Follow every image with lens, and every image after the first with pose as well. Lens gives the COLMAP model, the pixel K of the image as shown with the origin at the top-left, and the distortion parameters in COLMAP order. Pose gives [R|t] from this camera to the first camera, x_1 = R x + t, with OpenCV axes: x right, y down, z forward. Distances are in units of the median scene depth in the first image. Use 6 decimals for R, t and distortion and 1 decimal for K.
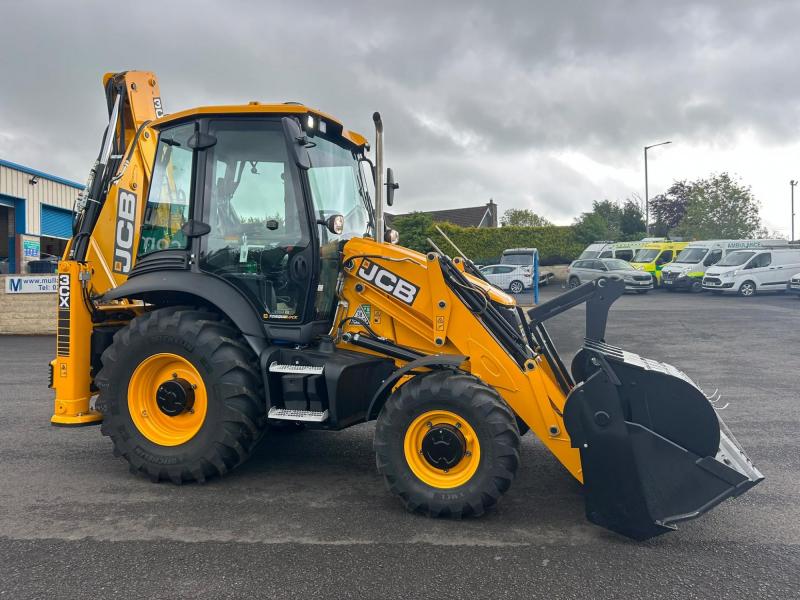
lens RADIAL K [[600.5, 0, 400.8], [0, 600.5, 295.3], [0, 0, 1]] dist [0.066611, -0.076869]
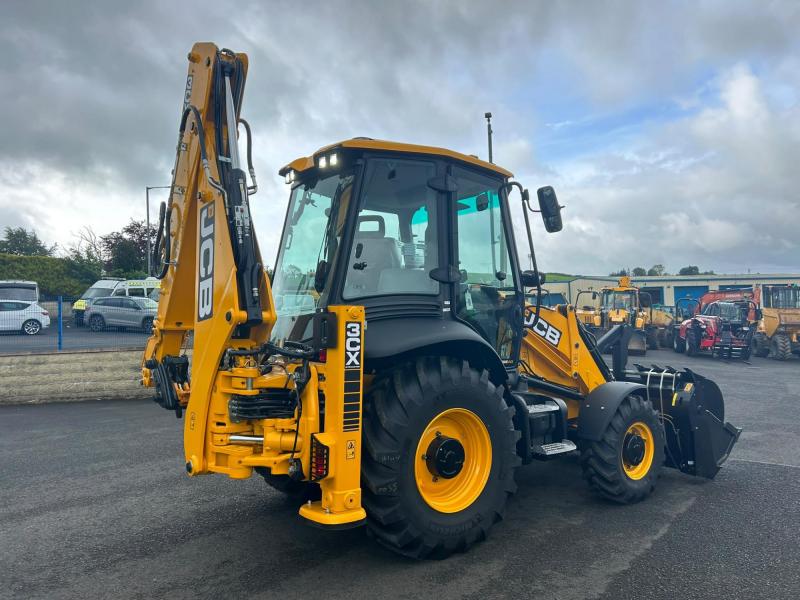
lens RADIAL K [[600.5, 0, 400.8], [0, 600.5, 295.3], [0, 0, 1]] dist [0.066611, -0.076869]
pose [[0.602941, 0.031892, 0.797148, -1.136278], [0.017168, 0.998451, -0.052930, -0.028121], [-0.797601, 0.045599, 0.601459, 0.493882]]
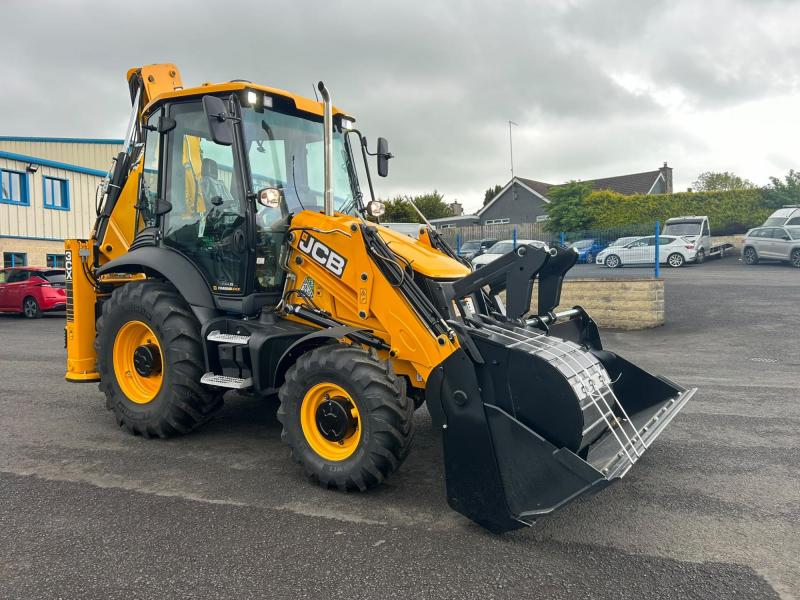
lens RADIAL K [[601.4, 0, 405.7], [0, 601.4, 302.1], [0, 0, 1]] dist [0.061027, -0.077993]
pose [[0.956163, 0.009949, -0.292665, 0.400071], [0.005056, 0.998713, 0.050470, 0.007295], [0.292790, -0.049737, 0.954882, 0.080719]]
